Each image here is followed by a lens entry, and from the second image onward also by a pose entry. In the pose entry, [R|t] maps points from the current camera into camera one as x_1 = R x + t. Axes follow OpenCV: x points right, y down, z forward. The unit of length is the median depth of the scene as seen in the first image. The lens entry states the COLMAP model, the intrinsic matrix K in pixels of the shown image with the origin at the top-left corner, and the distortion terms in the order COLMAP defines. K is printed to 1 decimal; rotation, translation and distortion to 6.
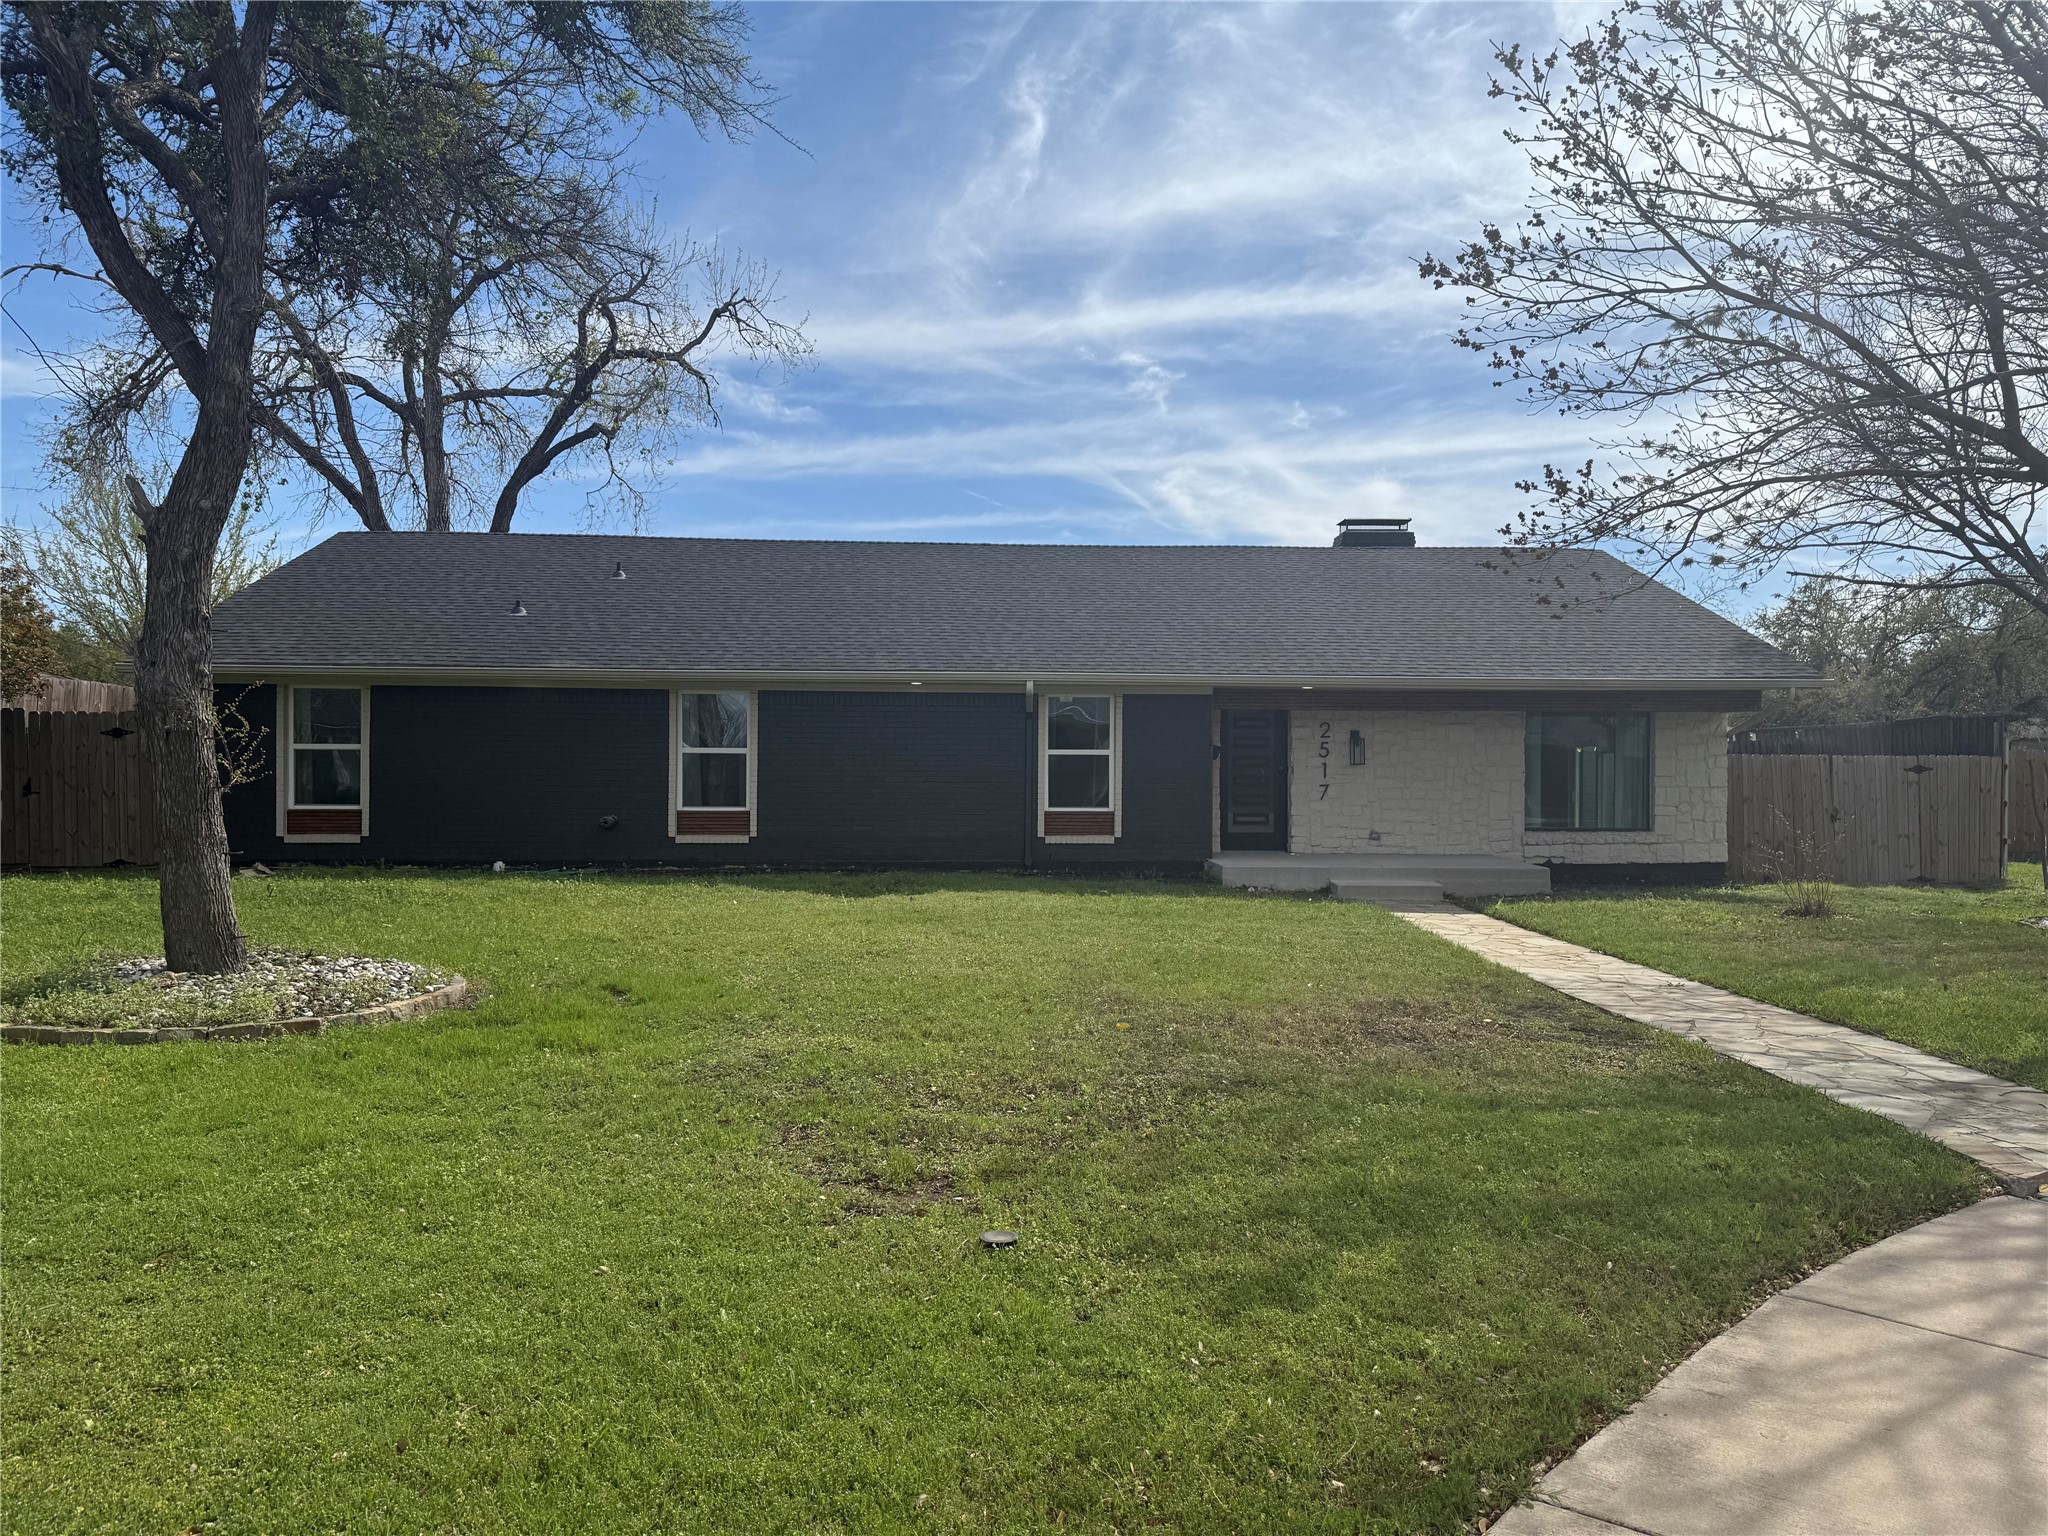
lens RADIAL K [[1438.0, 0, 1024.0], [0, 1438.0, 768.0], [0, 0, 1]] dist [0.001942, -0.000019]
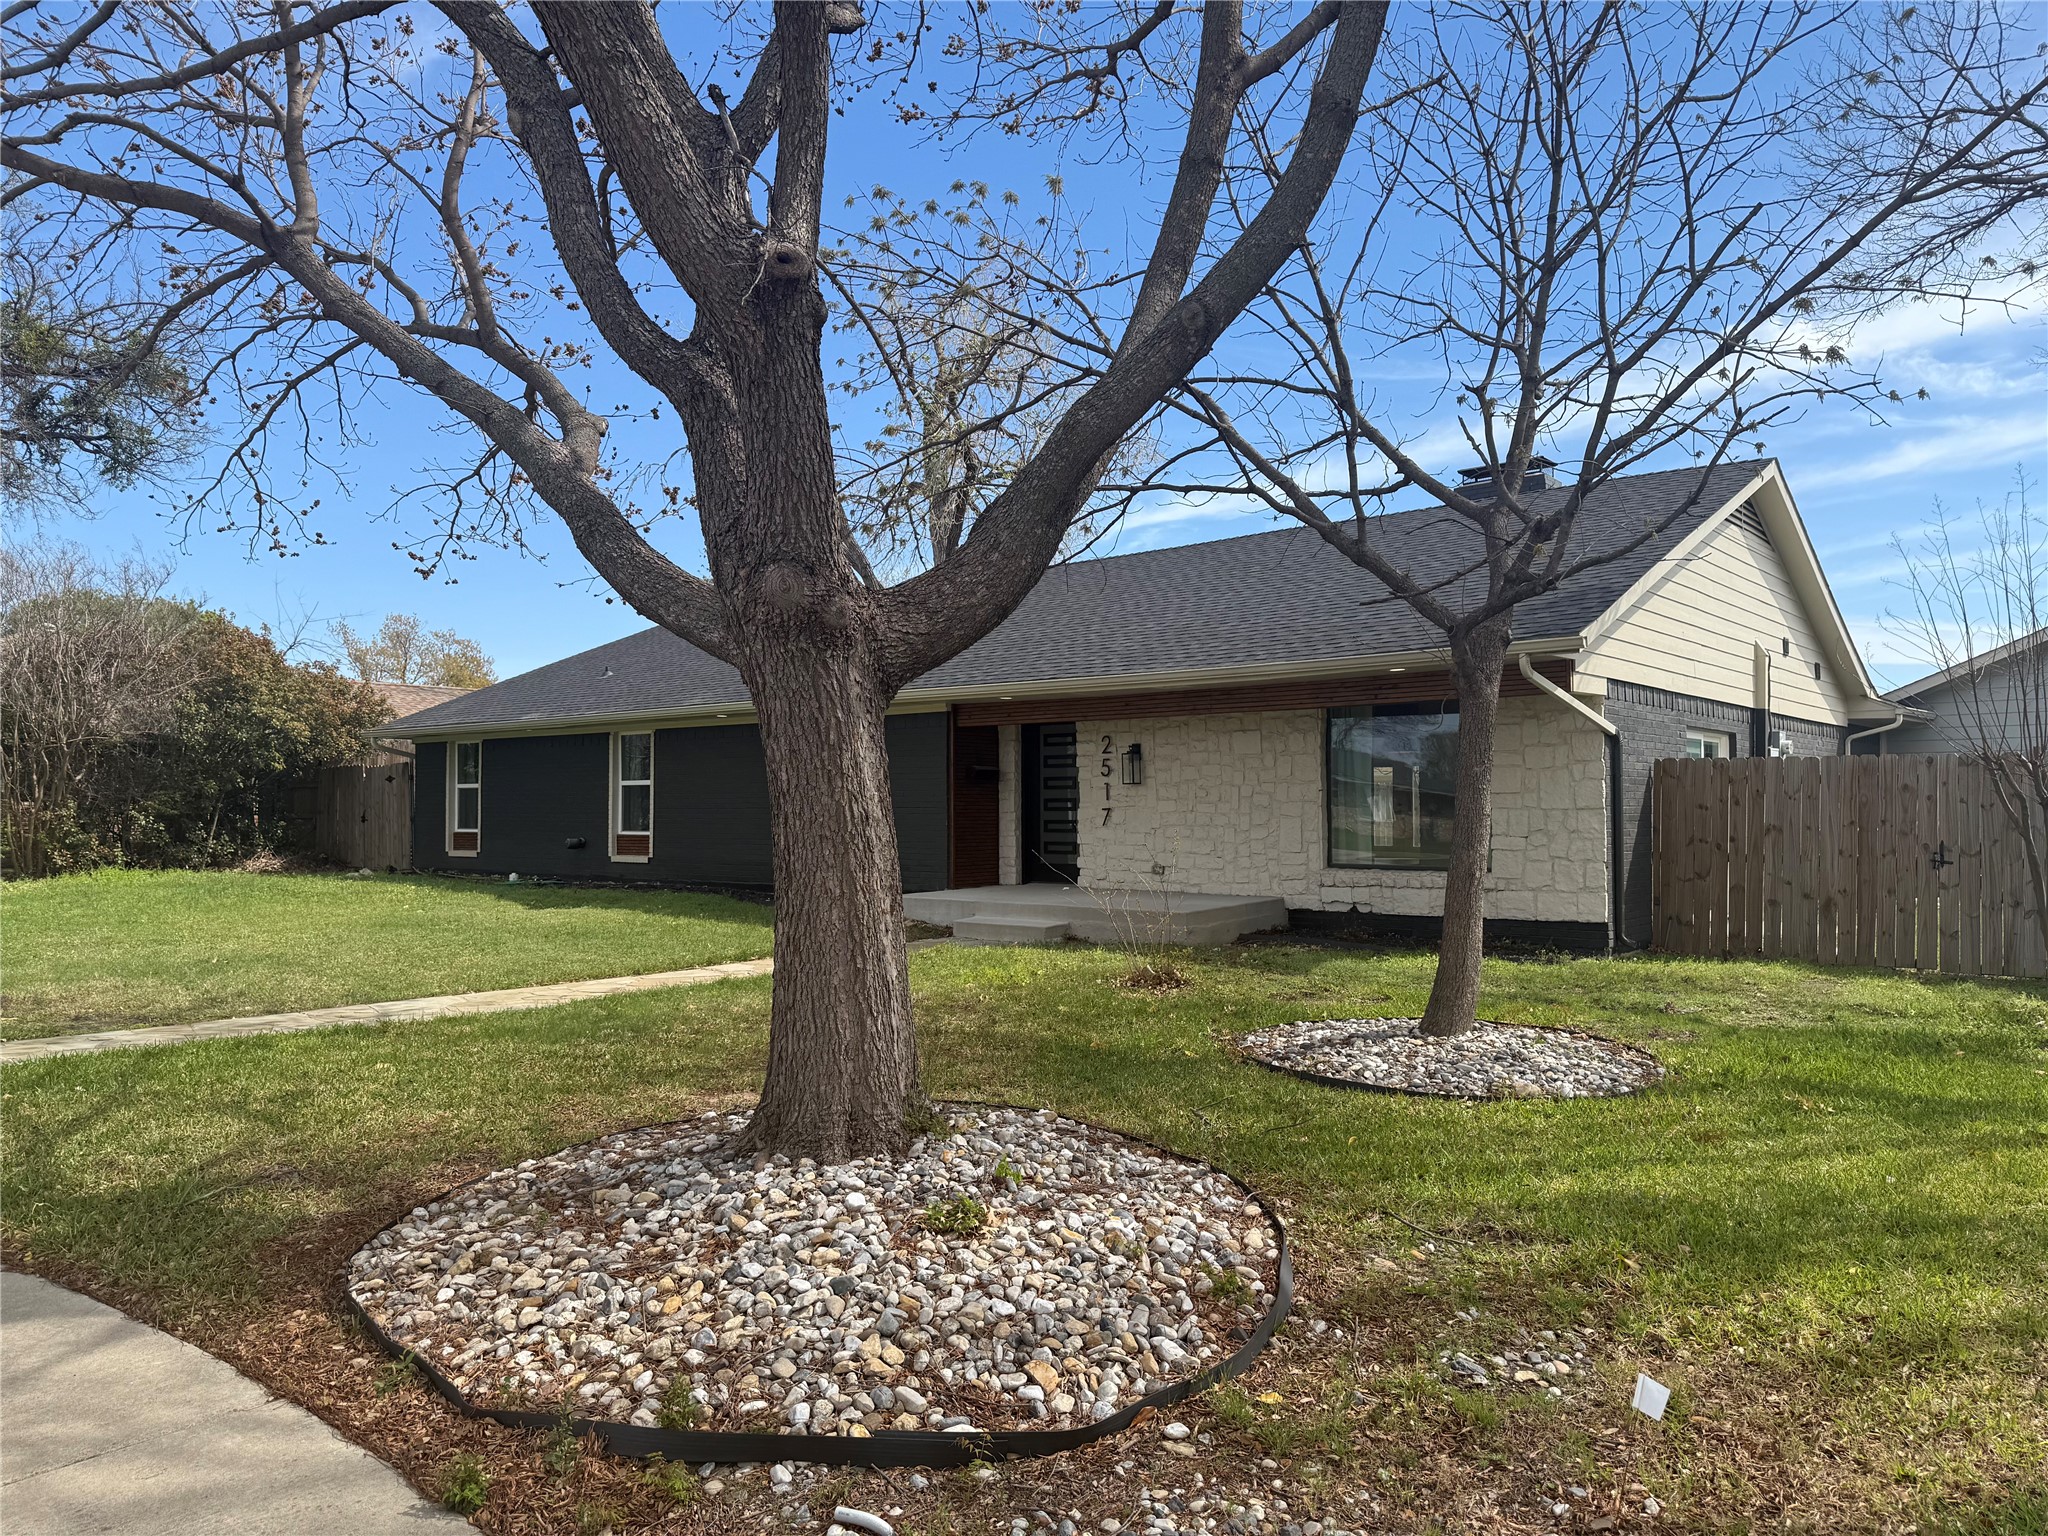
lens RADIAL K [[1402.5, 0, 1024.0], [0, 1402.5, 768.0], [0, 0, 1]] dist [-0.009876, -0.002884]
pose [[0.705856, -0.030247, -0.707710, 0.762499], [0.011432, 0.999444, -0.031313, 0.013282], [0.708263, 0.014011, 0.705809, 0.373567]]
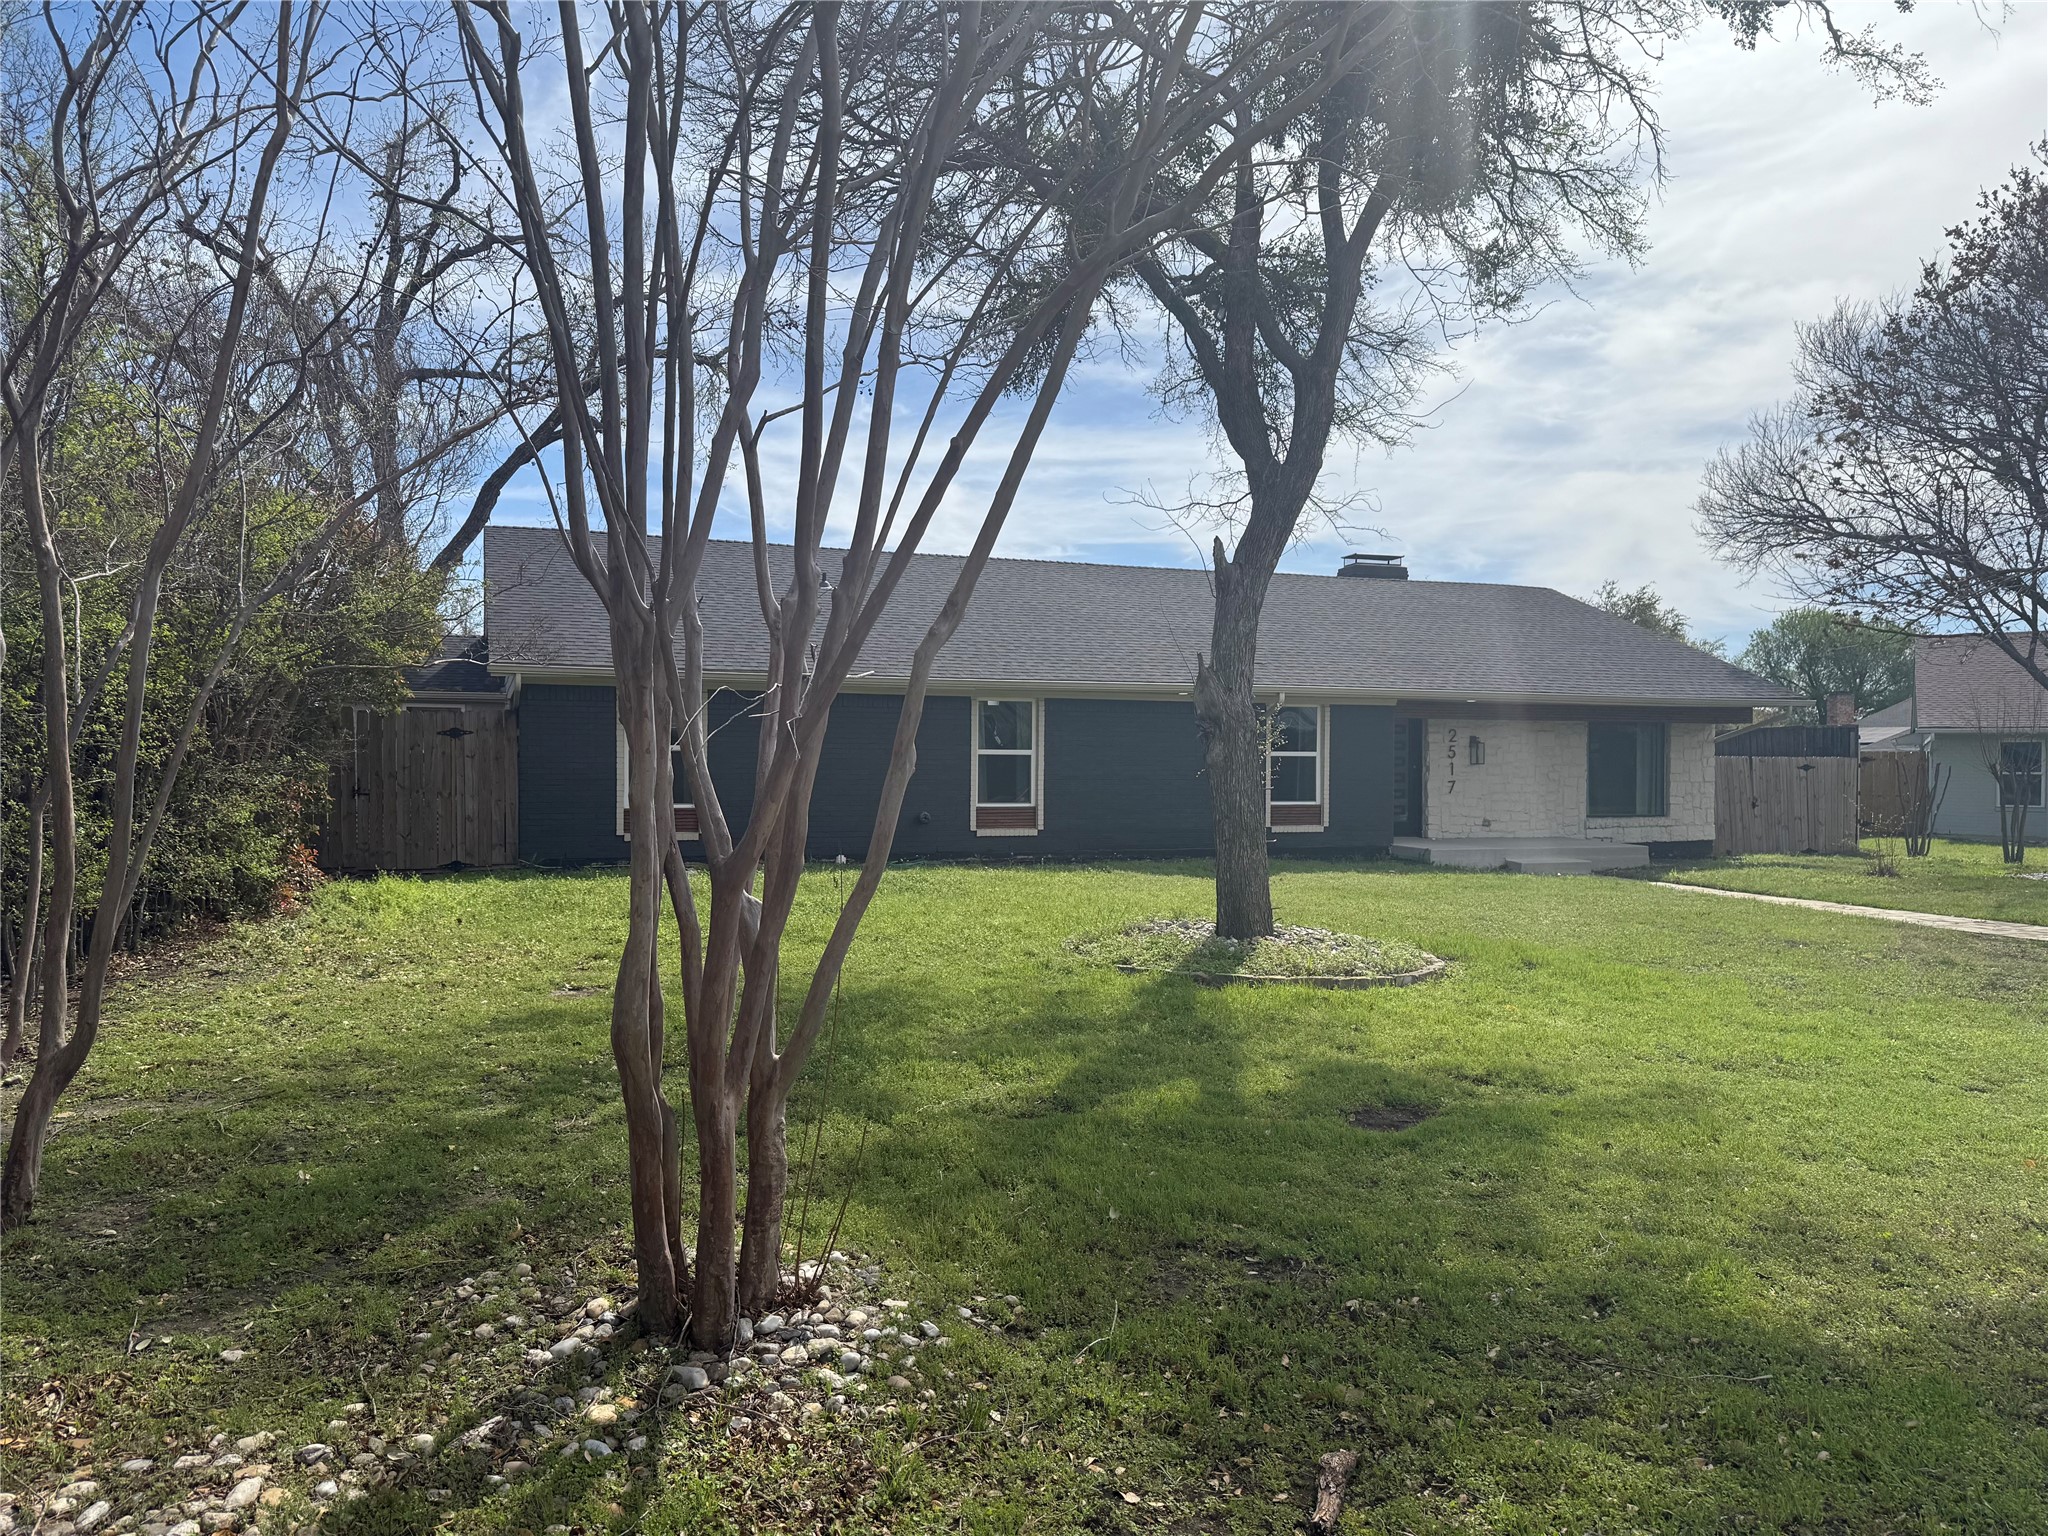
lens RADIAL K [[1402.5, 0, 1024.0], [0, 1402.5, 768.0], [0, 0, 1]] dist [-0.009876, -0.002884]
pose [[0.965334, -0.001568, 0.261014, -0.442537], [0.000937, 0.999996, 0.002542, -0.002544], [-0.261017, -0.002209, 0.965332, -0.041341]]
